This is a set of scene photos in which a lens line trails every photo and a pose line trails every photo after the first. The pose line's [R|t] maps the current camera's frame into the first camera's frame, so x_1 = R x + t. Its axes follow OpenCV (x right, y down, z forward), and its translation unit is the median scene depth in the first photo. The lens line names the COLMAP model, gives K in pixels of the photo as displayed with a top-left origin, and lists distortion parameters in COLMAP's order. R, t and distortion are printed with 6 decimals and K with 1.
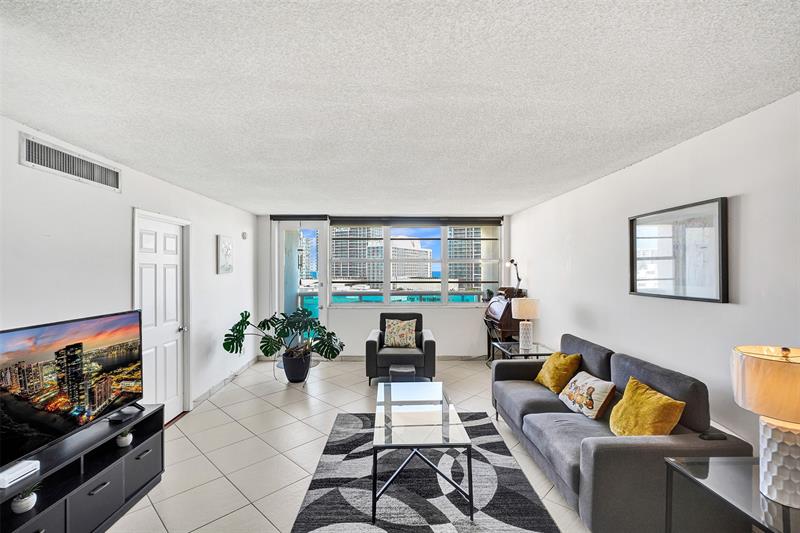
lens RADIAL K [[359.8, 0, 396.3], [0, 359.8, 269.6], [0, 0, 1]] dist [-0.013229, 0.004778]
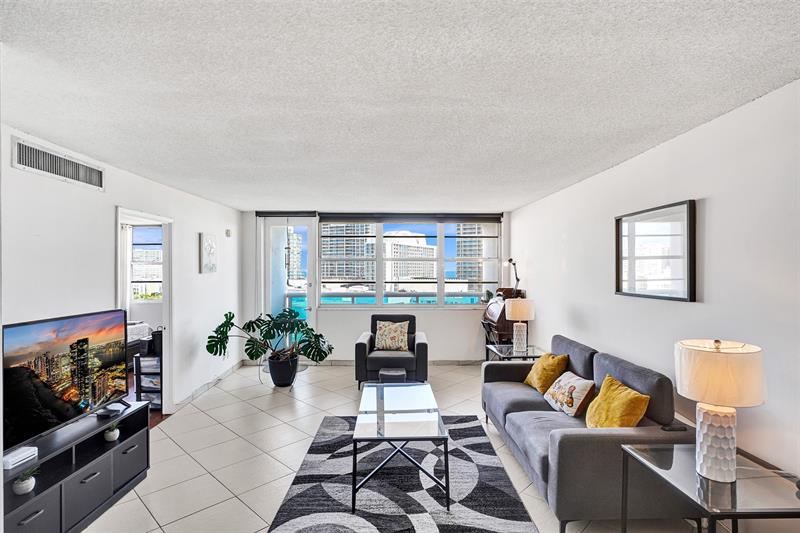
lens RADIAL K [[404.5, 0, 399.6], [0, 404.5, 268.7], [0, 0, 1]] dist [-0.016426, -0.000805]
pose [[0.999997, -0.000484, 0.002395, 0.051593], [0.000483, 1.000000, 0.000331, -0.002437], [-0.002395, -0.000330, 0.999997, -0.128966]]
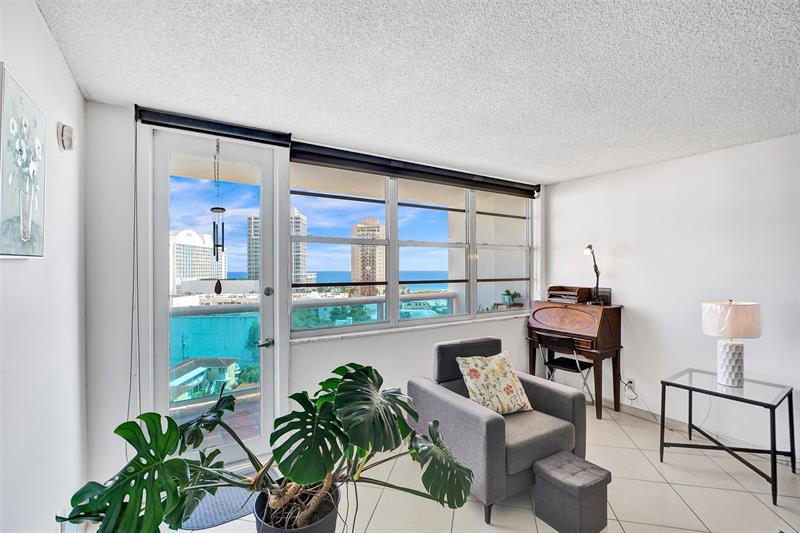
lens RADIAL K [[359.8, 0, 393.9], [0, 359.8, 264.7], [0, 0, 1]] dist [-0.013229, 0.004778]
pose [[0.854732, 0.002859, 0.519062, -0.653052], [0.003670, 0.999927, -0.011550, 0.030835], [-0.519057, 0.011777, 0.854658, 1.155142]]
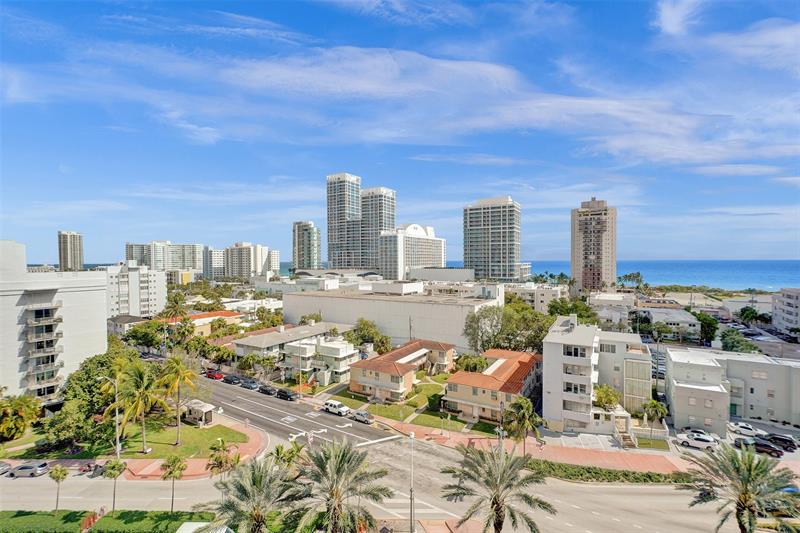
lens RADIAL K [[359.8, 0, 402.8], [0, 359.8, 267.9], [0, 0, 1]] dist [-0.013229, 0.004778]
pose [[0.999954, -0.003097, -0.009067, -0.644159], [0.003326, 0.999674, 0.025324, 0.028125], [0.008986, -0.025353, 0.999638, 1.236036]]
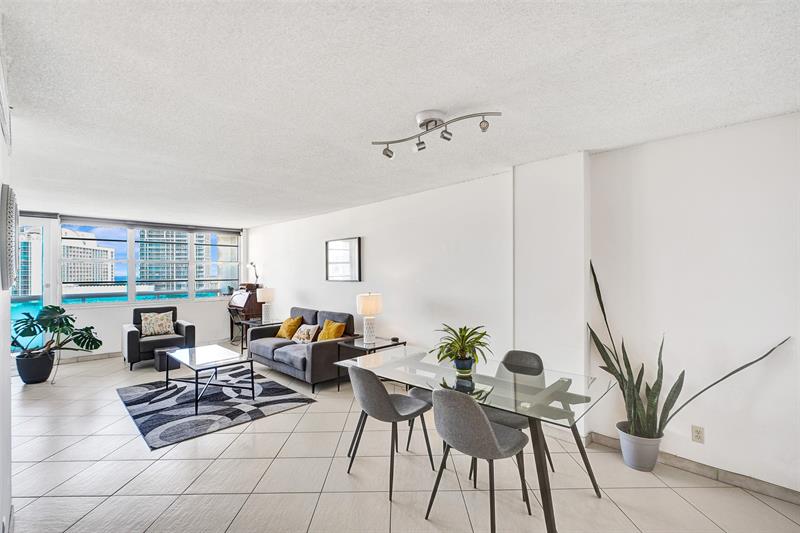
lens RADIAL K [[359.8, 0, 401.3], [0, 359.8, 267.2], [0, 0, 1]] dist [-0.013229, 0.004778]
pose [[0.710668, 0.006036, 0.703501, -0.440578], [0.005342, 0.999888, -0.013975, 0.023807], [-0.703507, 0.013690, 0.710556, -0.693620]]
